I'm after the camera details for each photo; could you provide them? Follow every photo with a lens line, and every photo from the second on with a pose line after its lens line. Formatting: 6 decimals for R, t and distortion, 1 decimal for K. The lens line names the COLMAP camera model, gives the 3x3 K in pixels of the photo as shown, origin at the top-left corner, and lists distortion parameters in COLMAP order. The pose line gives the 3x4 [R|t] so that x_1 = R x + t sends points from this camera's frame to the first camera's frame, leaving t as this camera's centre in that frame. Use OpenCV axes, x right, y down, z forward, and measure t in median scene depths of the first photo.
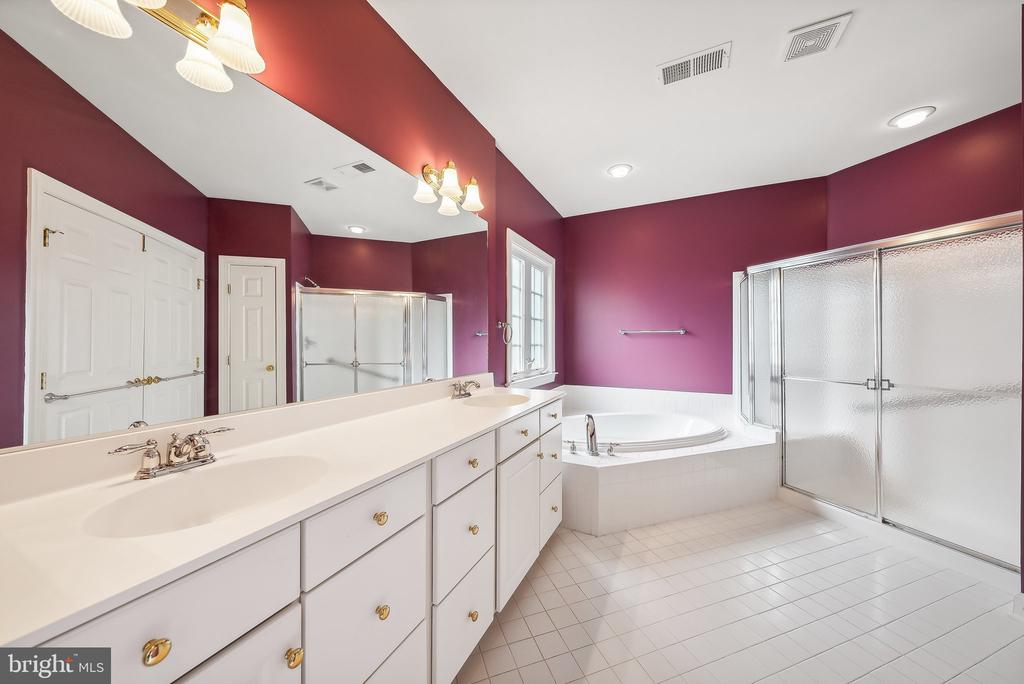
lens RADIAL K [[356.3, 0, 511.2], [0, 356.3, 342.0], [0, 0, 1]] dist [0.000206, 0.000001]
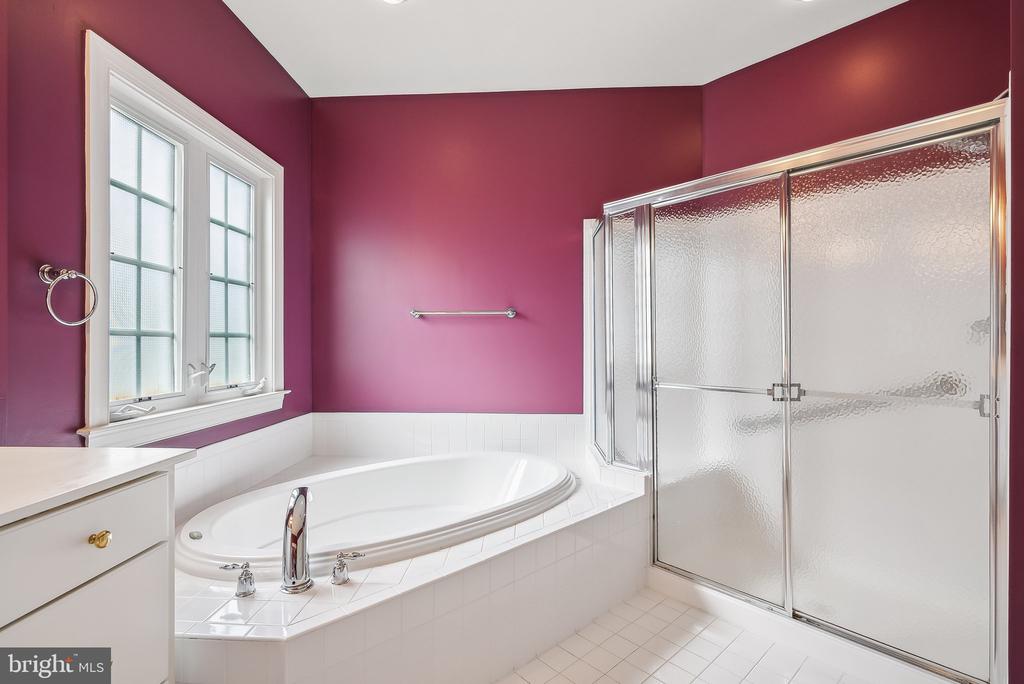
lens RADIAL K [[472.2, 0, 512.9], [0, 472.2, 341.5], [0, 0, 1]] dist [0.000102, -0.000107]
pose [[0.923110, -0.004056, 0.384516, 0.221916], [0.004666, 0.999989, -0.000654, 0.023775], [-0.384509, 0.002398, 0.923118, 0.334414]]
